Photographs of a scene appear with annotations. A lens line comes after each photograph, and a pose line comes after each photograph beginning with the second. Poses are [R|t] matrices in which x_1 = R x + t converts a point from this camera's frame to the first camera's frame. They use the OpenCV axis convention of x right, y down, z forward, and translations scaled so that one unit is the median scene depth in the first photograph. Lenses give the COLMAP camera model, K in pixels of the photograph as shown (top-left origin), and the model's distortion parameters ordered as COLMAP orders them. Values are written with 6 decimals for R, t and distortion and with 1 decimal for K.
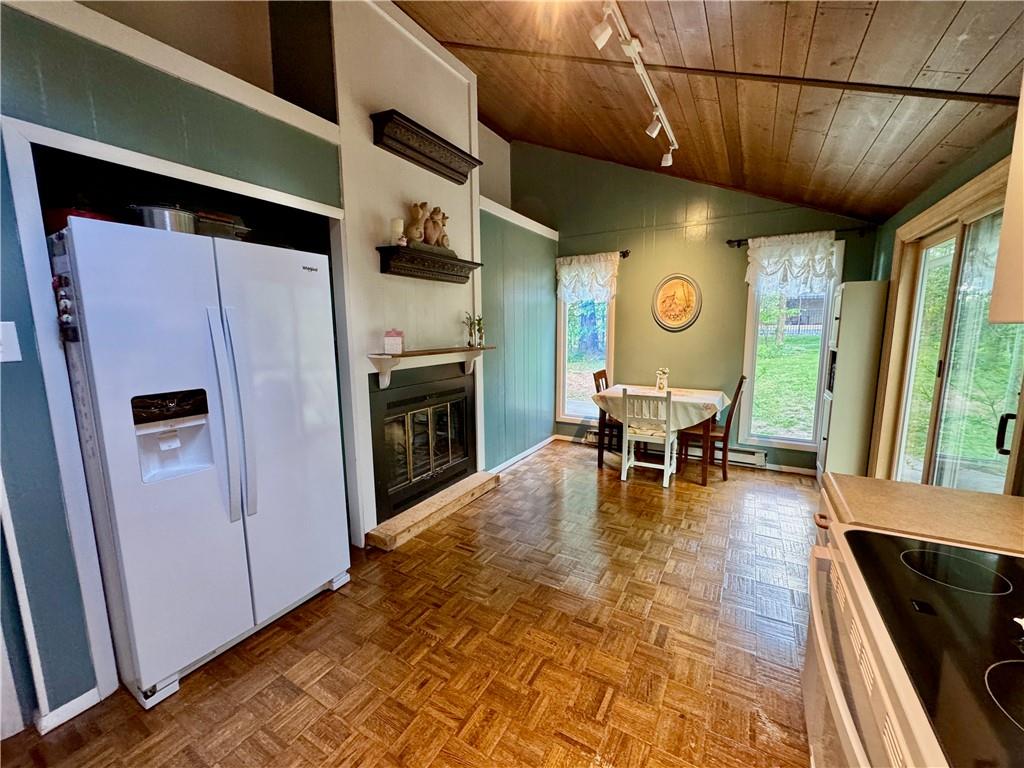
lens RADIAL K [[409.4, 0, 515.5], [0, 409.4, 383.5], [0, 0, 1]] dist [0.002572, 0.000122]
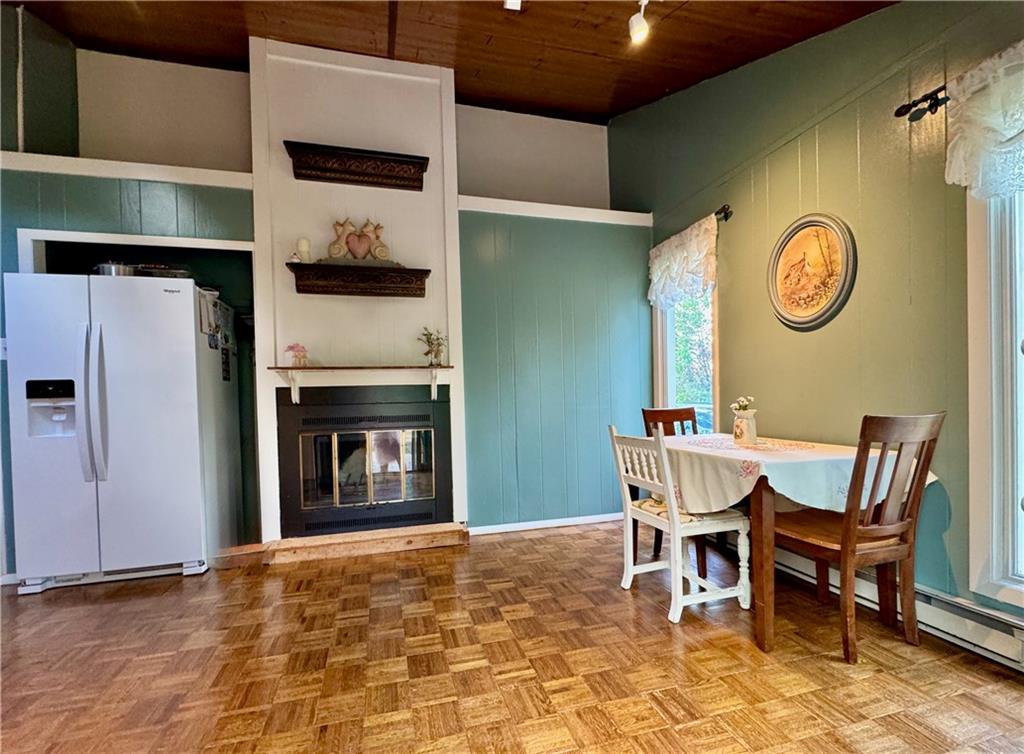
lens RADIAL K [[438.2, 0, 496.4], [0, 438.2, 402.0], [0, 0, 1]] dist [-0.000291, 0.000353]
pose [[0.705585, -0.001320, -0.708624, 0.760349], [-0.079124, 0.993598, -0.080635, 0.054004], [0.704194, 0.112964, 0.700963, 0.549345]]
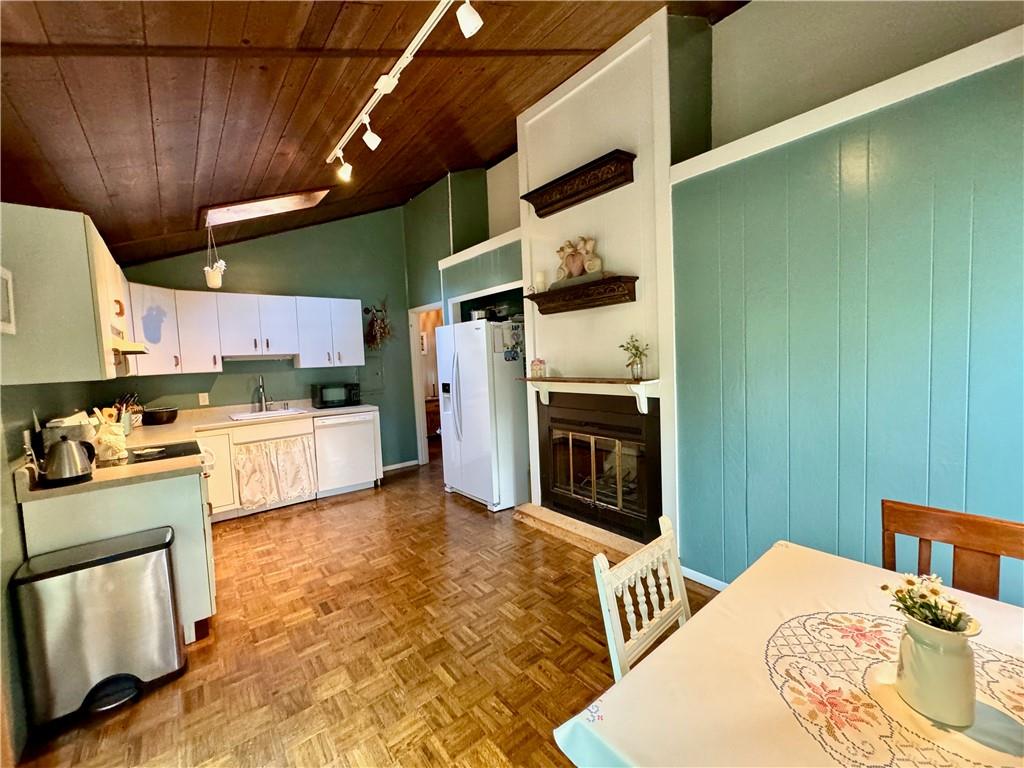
lens RADIAL K [[409.4, 0, 507.3], [0, 409.4, 384.9], [0, 0, 1]] dist [0.002572, 0.000122]
pose [[-0.348347, 0.089778, -0.933057, 0.849875], [-0.083259, 0.988505, 0.126197, -0.187330], [0.933661, 0.121646, -0.336867, 1.231852]]
